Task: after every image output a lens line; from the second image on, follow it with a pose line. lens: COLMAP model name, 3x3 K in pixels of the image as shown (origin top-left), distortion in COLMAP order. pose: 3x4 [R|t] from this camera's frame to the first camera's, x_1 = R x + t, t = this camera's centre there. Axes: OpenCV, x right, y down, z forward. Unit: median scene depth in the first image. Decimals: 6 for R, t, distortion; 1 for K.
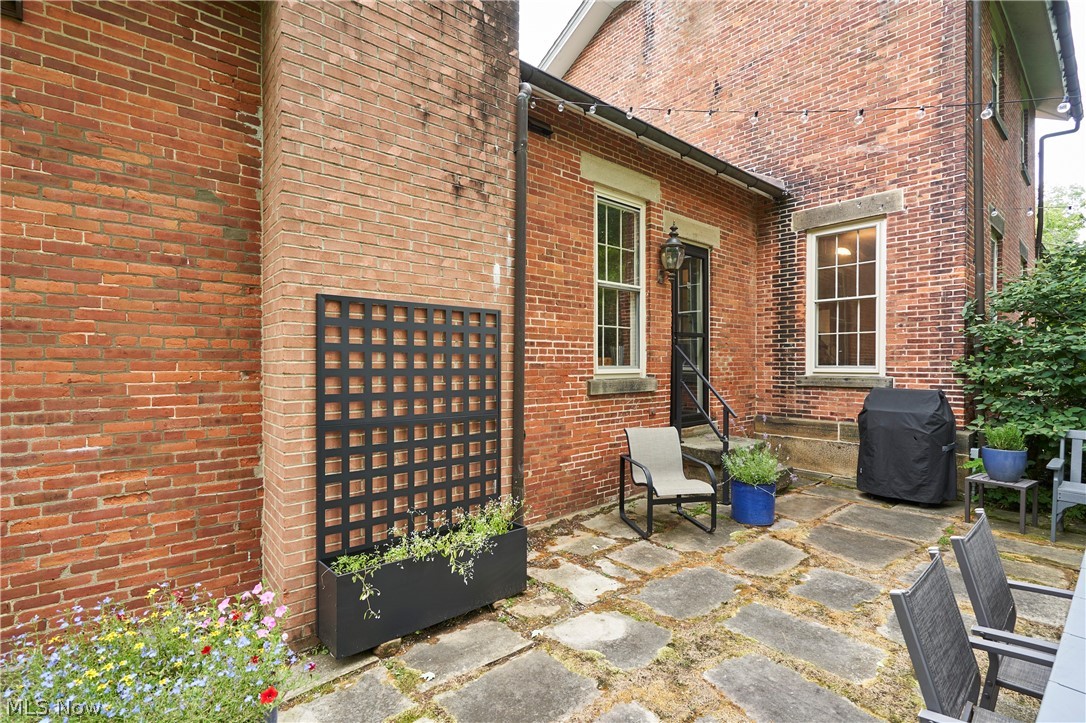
lens RADIAL K [[505.9, 0, 539.5], [0, 505.9, 364.3], [0, 0, 1]] dist [0.003904, 0.000550]
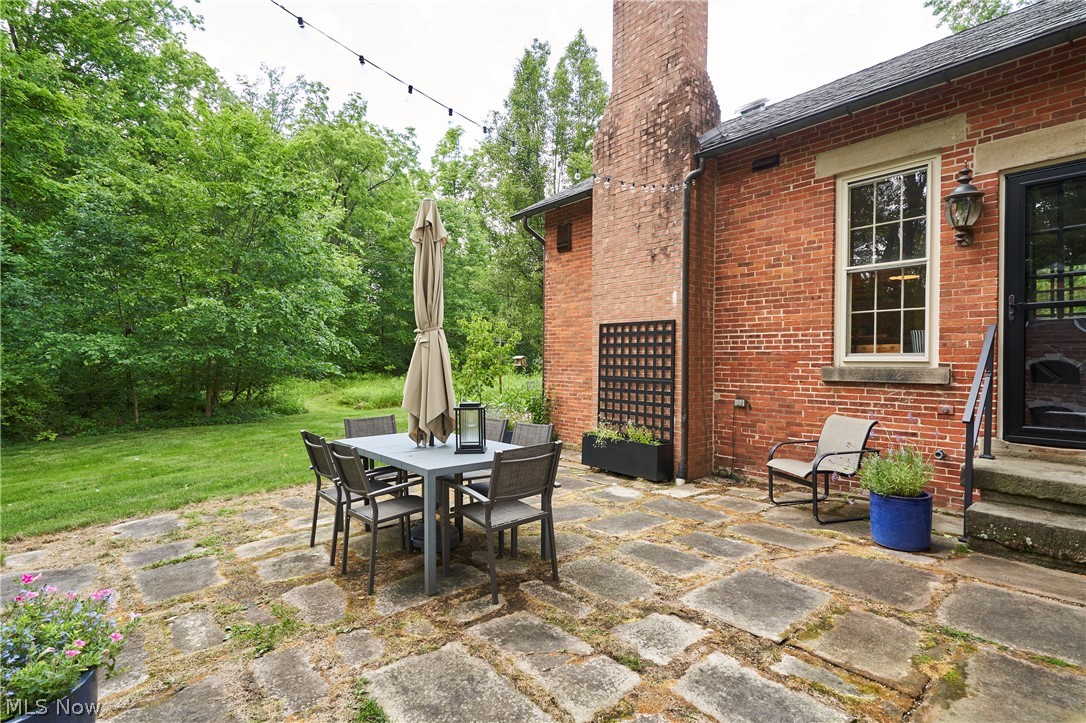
lens RADIAL K [[530.8, 0, 547.3], [0, 530.8, 363.8], [0, 0, 1]] dist [0.000907, 0.000045]
pose [[-0.008048, 0.009707, -0.999921, 1.655897], [-0.006184, 0.999933, 0.009757, 0.024349], [0.999948, 0.006262, -0.007988, 0.586584]]
